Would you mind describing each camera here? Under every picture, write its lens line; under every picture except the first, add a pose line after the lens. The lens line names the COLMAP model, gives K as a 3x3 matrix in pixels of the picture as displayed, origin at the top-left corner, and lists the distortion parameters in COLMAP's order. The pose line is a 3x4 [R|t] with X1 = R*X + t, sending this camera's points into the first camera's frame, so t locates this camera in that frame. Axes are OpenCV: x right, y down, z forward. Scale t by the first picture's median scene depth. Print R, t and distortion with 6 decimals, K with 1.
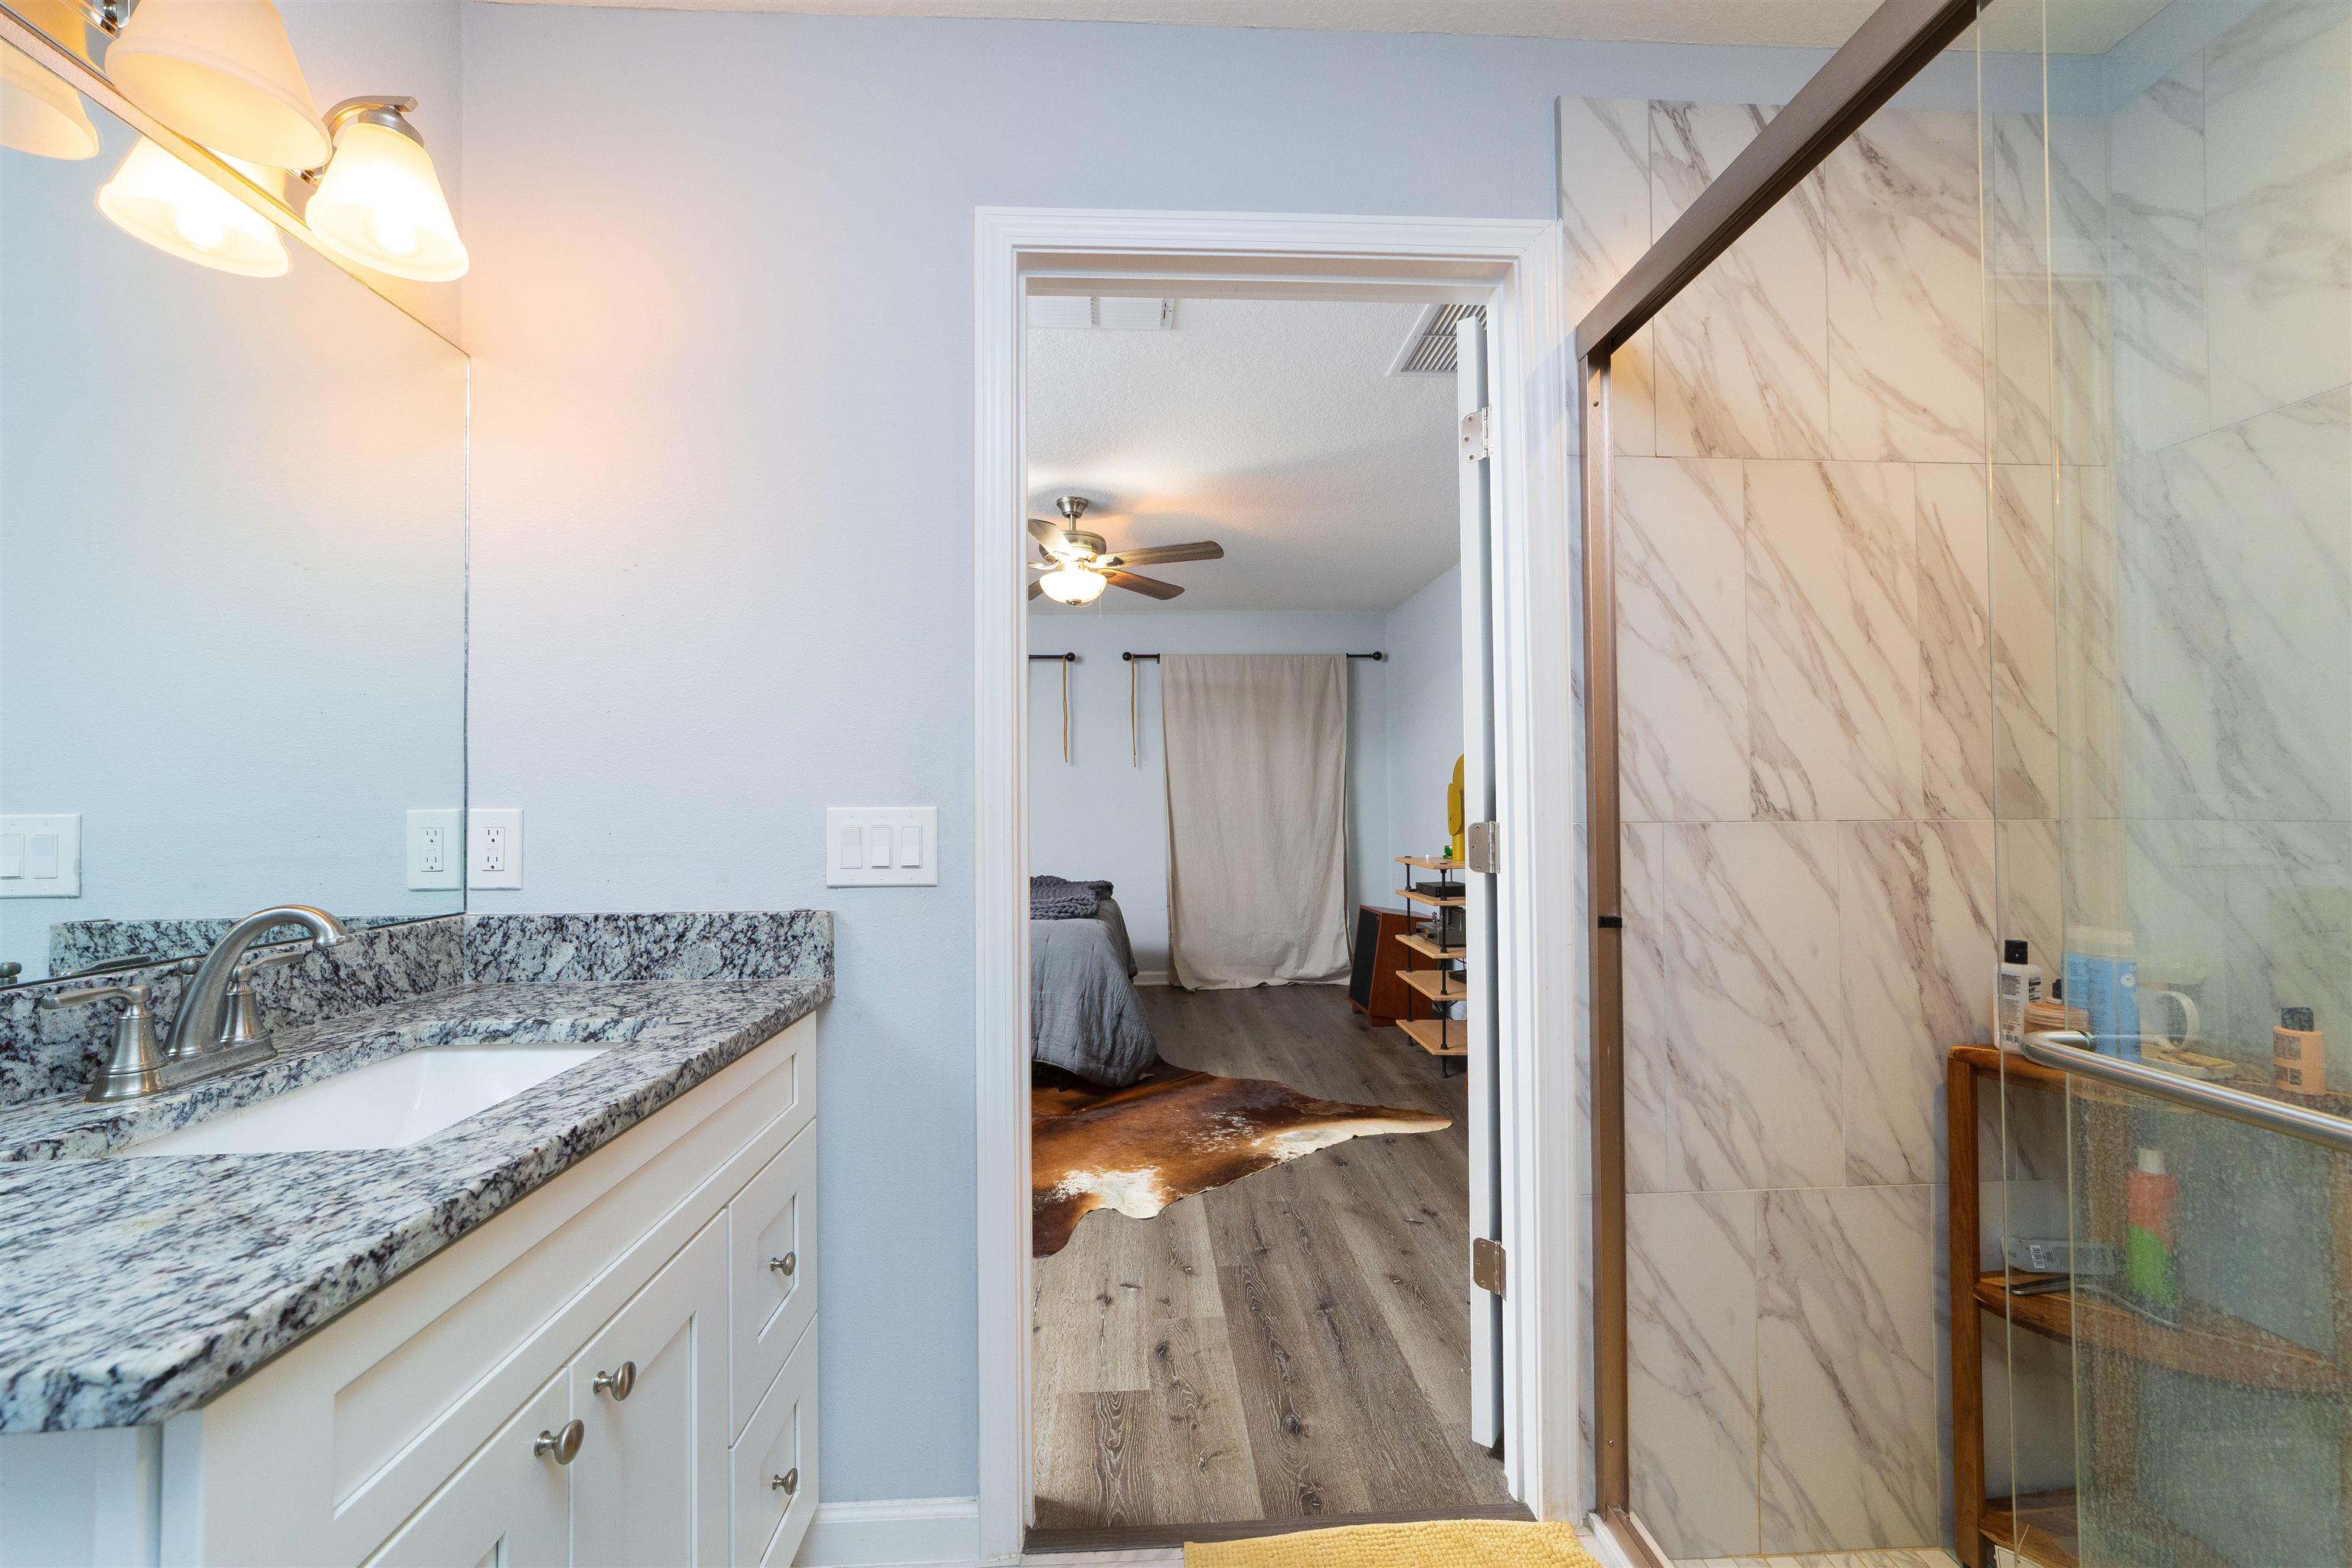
lens RADIAL K [[898.7, 0, 1177.1], [0, 898.7, 791.1], [0, 0, 1]] dist [-0.017890, 0.008727]
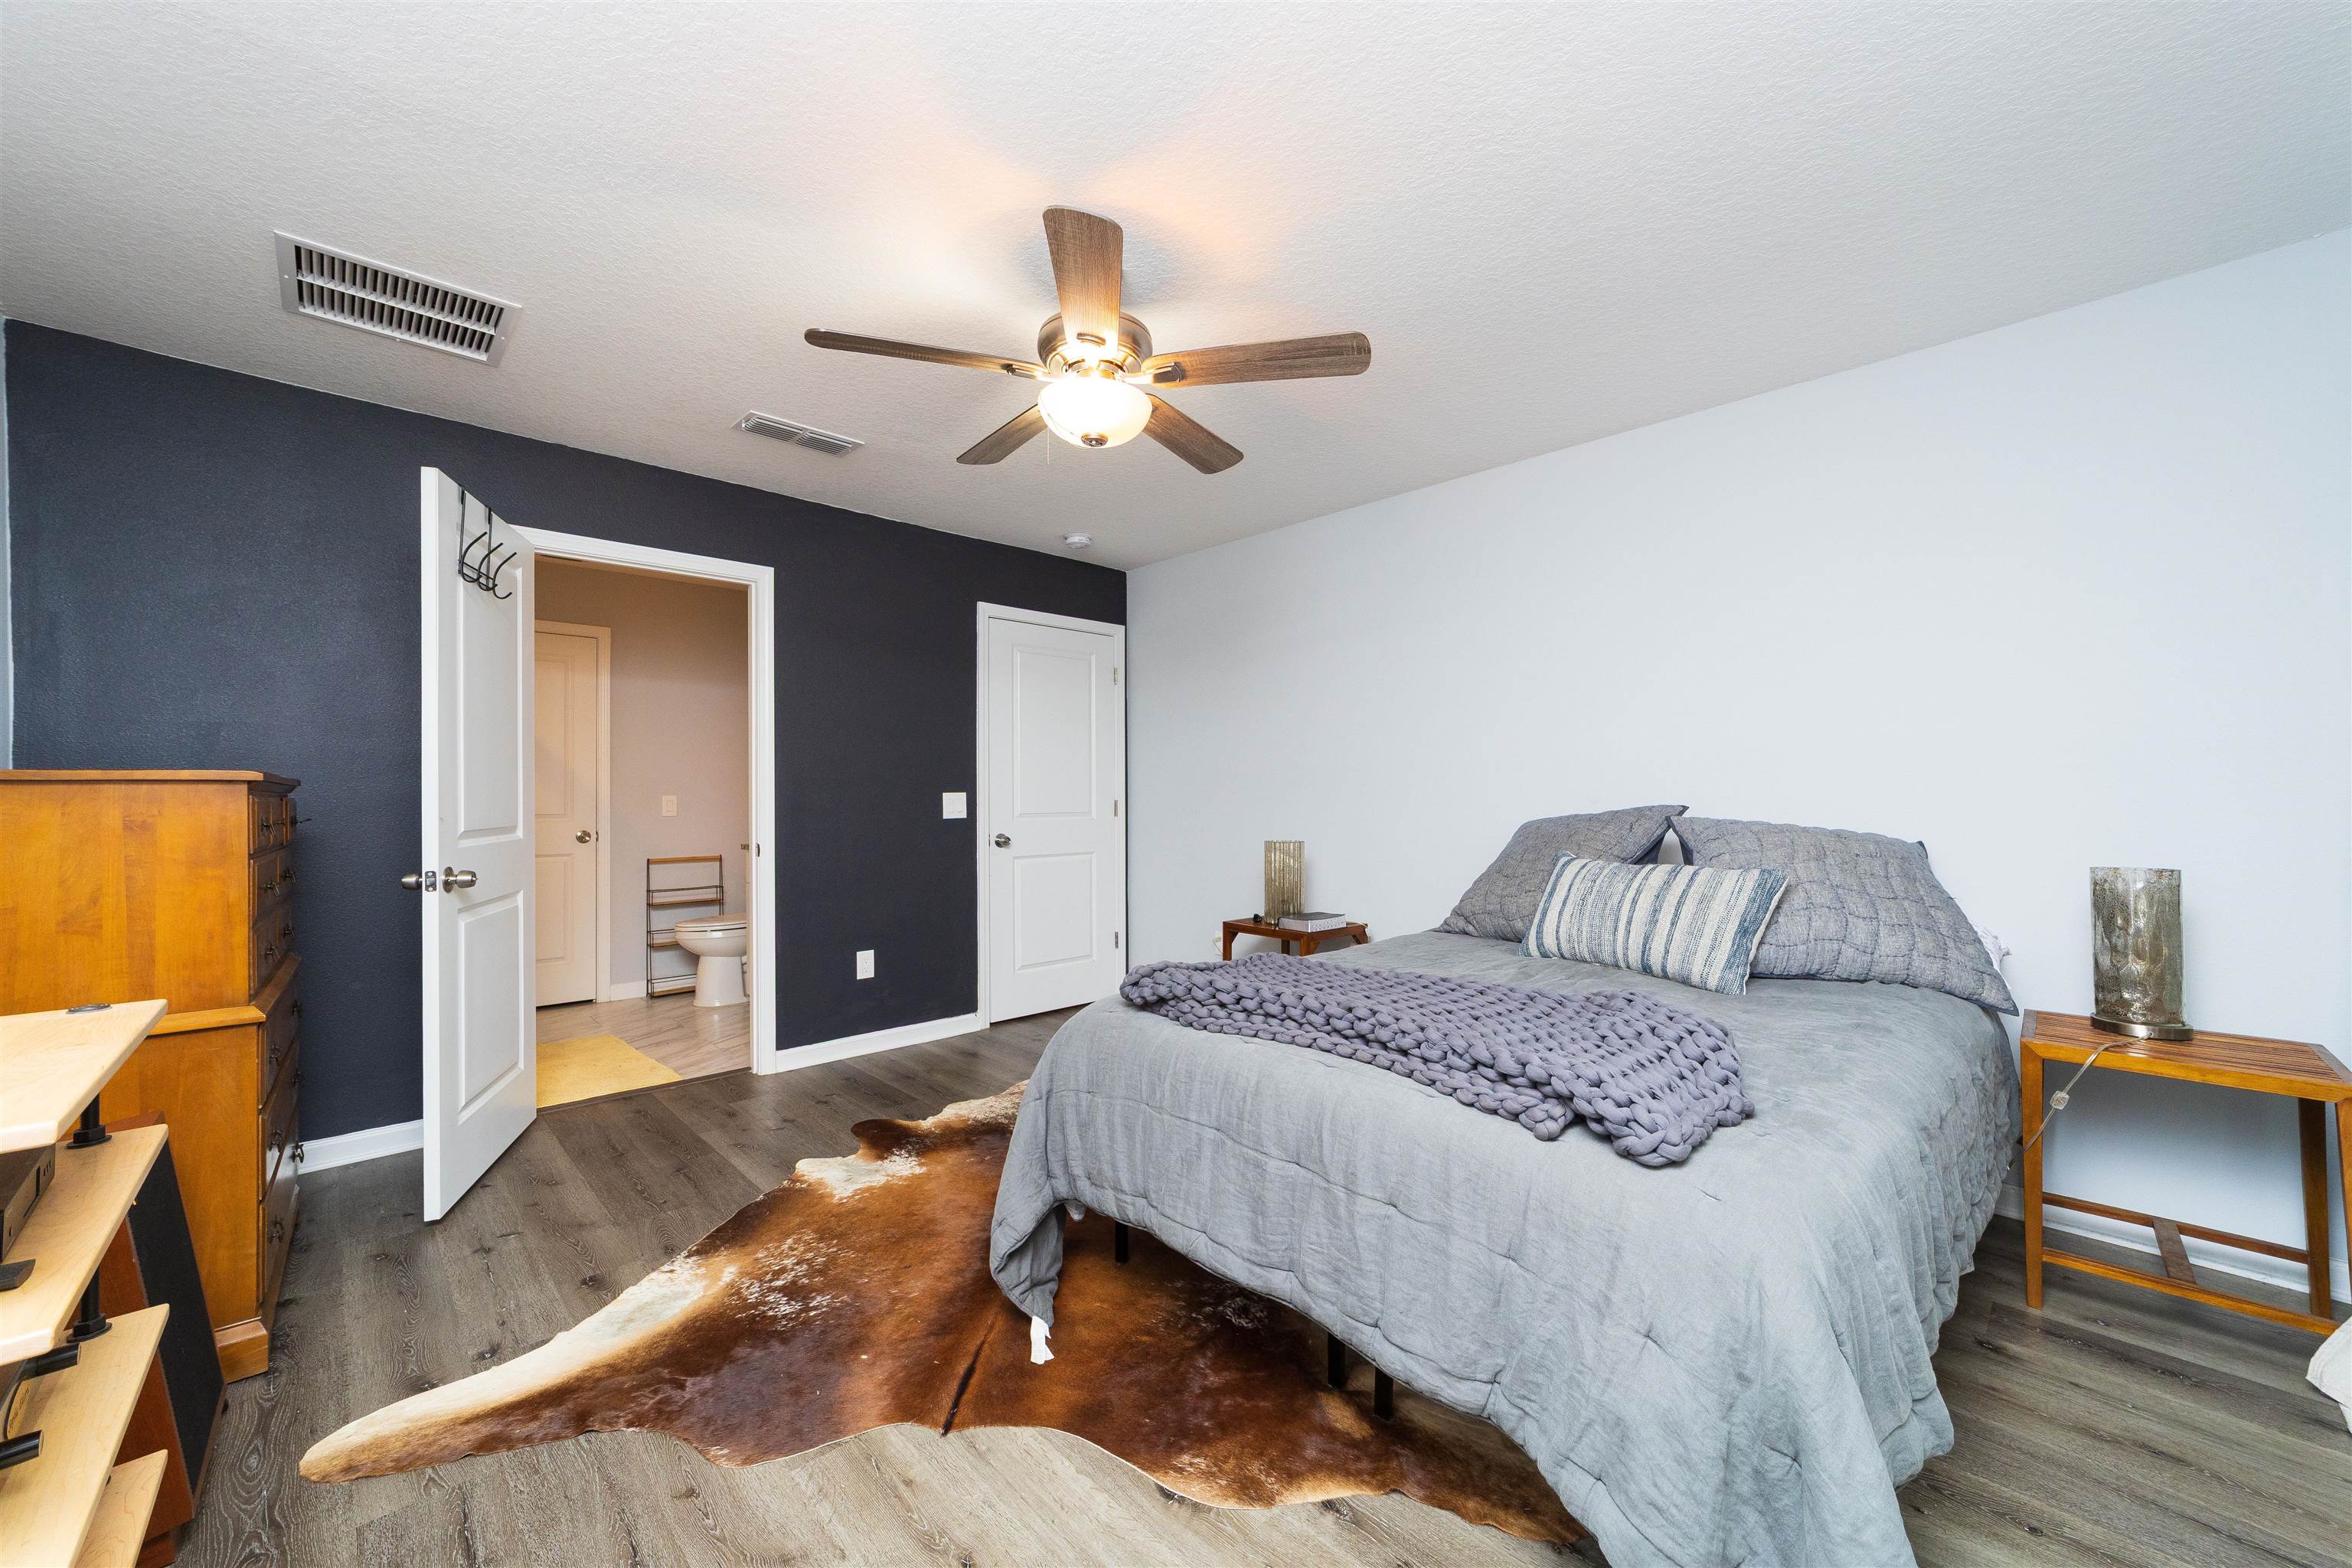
lens RADIAL K [[894.5, 0, 1182.5], [0, 894.5, 812.1], [0, 0, 1]] dist [-0.006416, 0.000173]
pose [[-0.753323, 0.022476, -0.657267, 0.231319], [0.018455, 0.999745, 0.013035, 0.023552], [0.657392, -0.002310, -0.753545, 1.496988]]
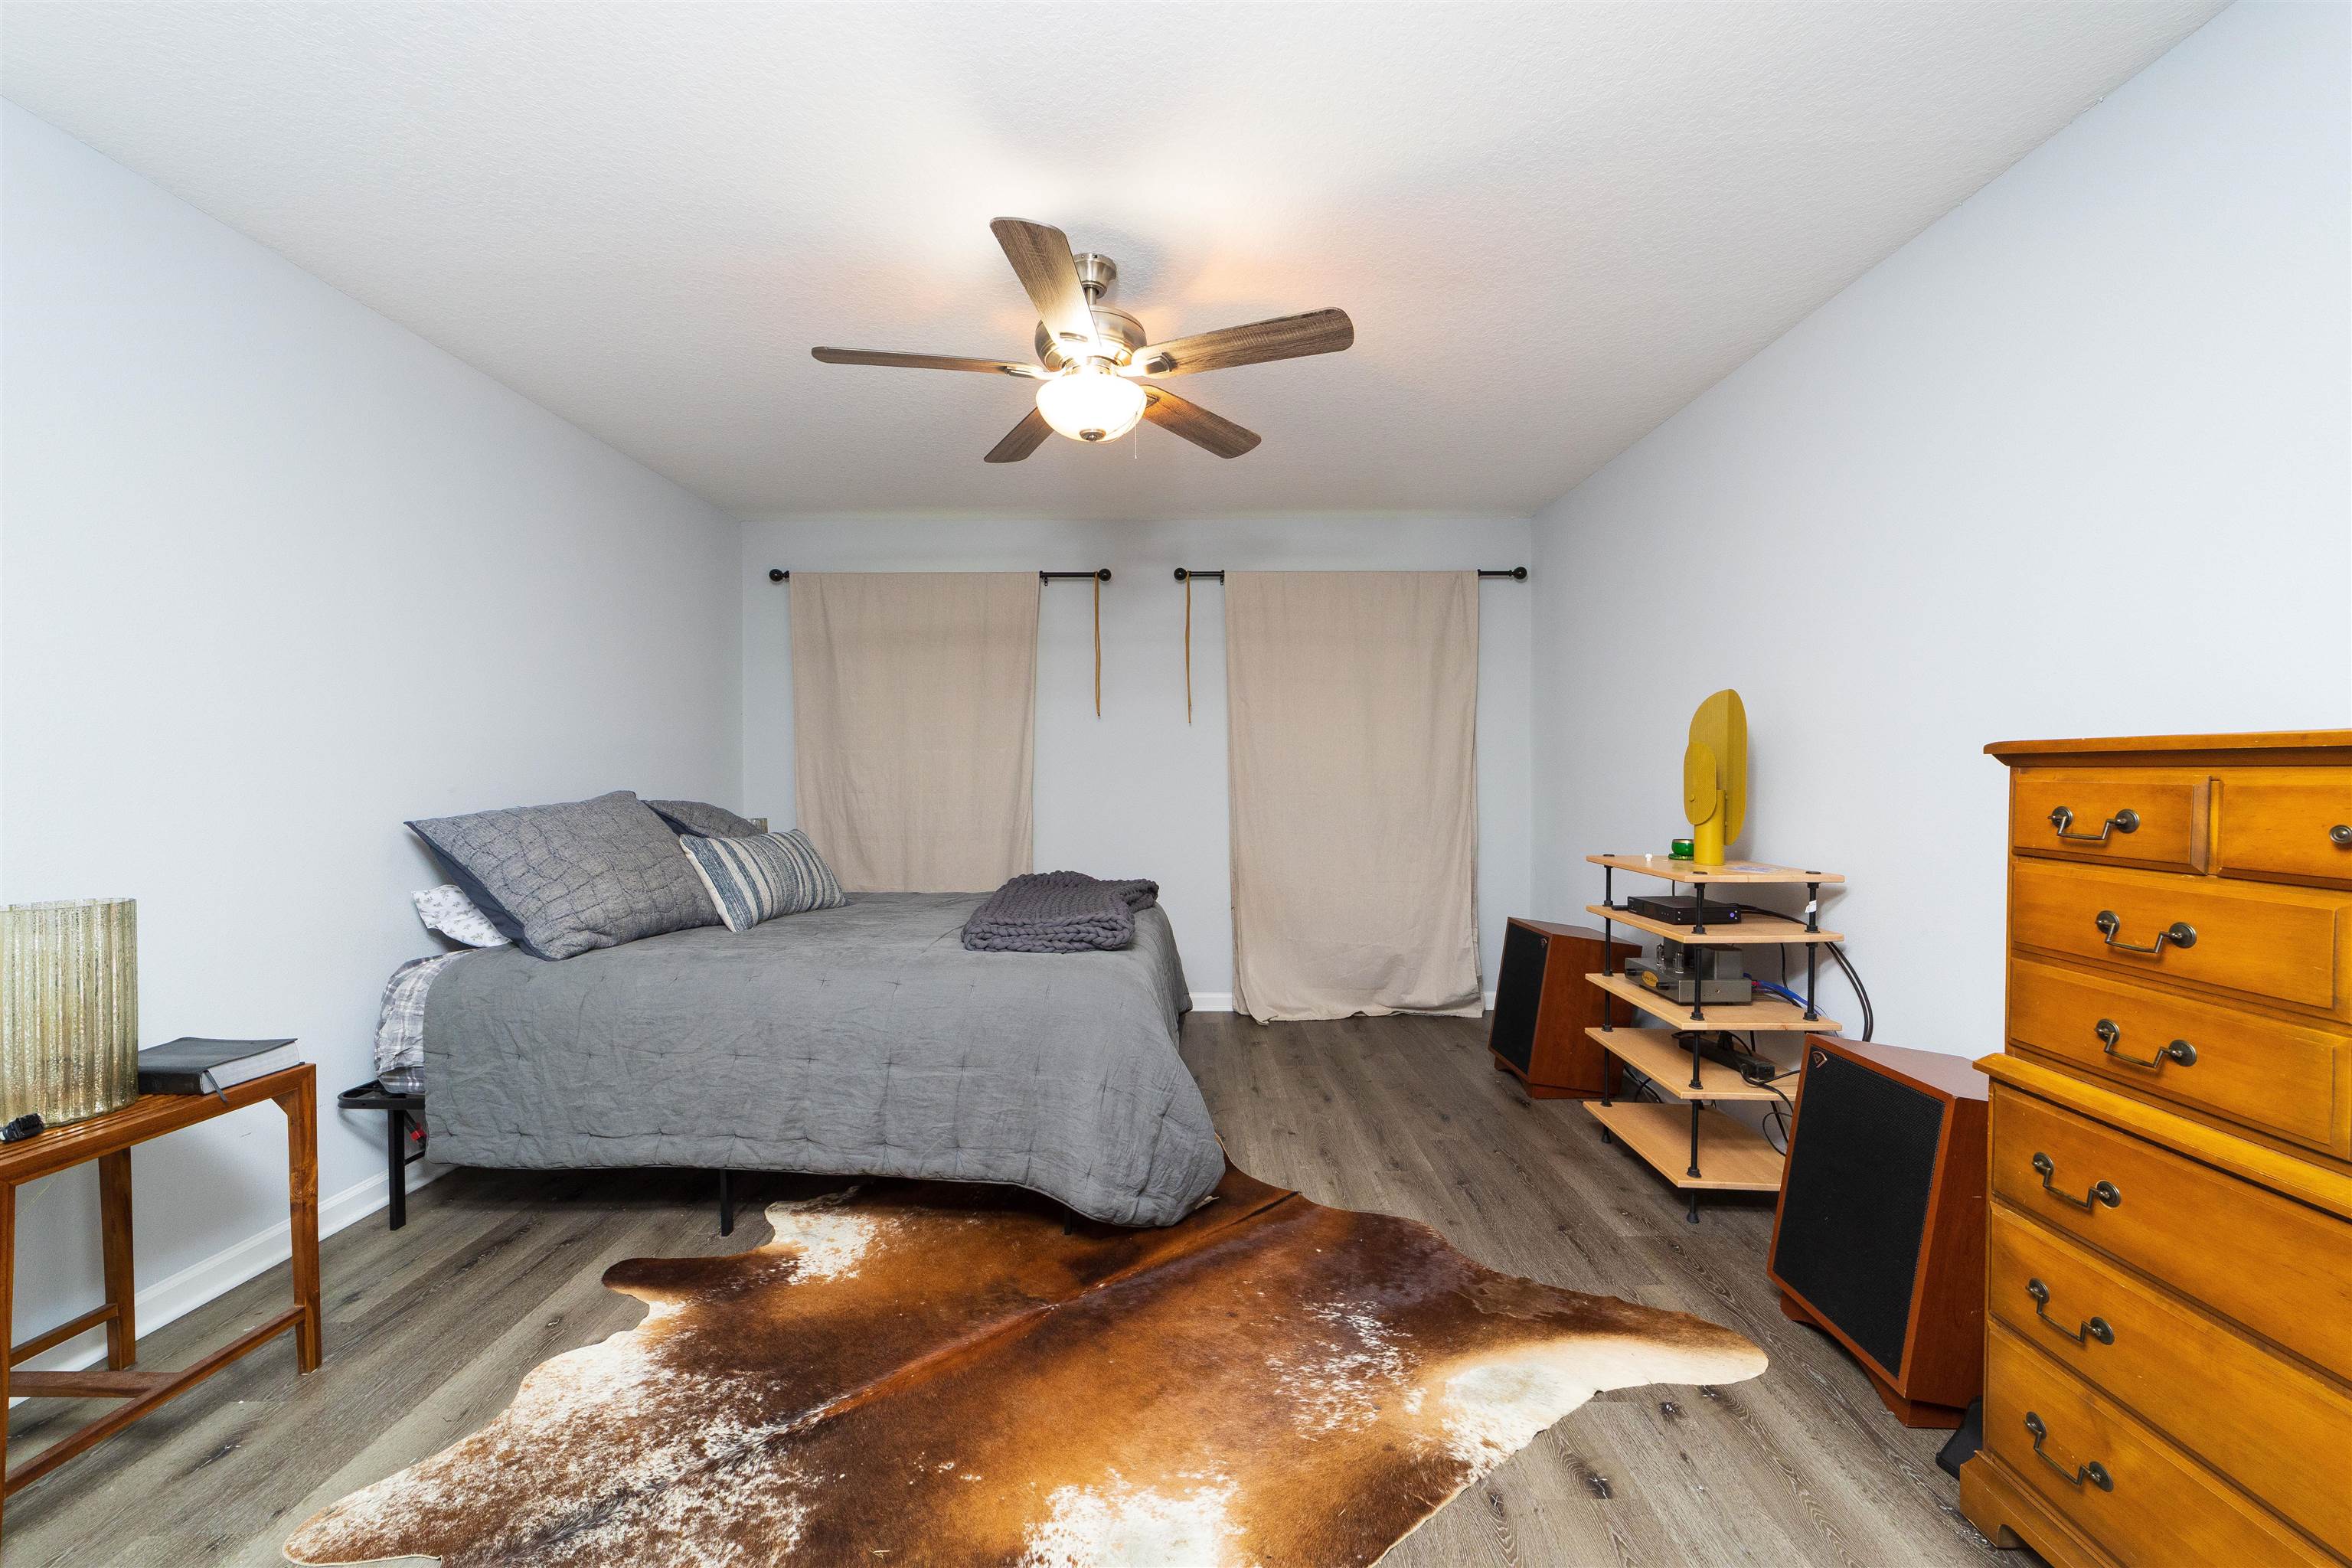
lens RADIAL K [[898.7, 0, 1177.1], [0, 898.7, 791.1], [0, 0, 1]] dist [-0.017890, 0.008727]
pose [[0.998260, 0.008286, -0.058382, -0.020805], [-0.006367, 0.999435, 0.032988, 0.008684], [0.058622, -0.032559, 0.997749, 0.400310]]
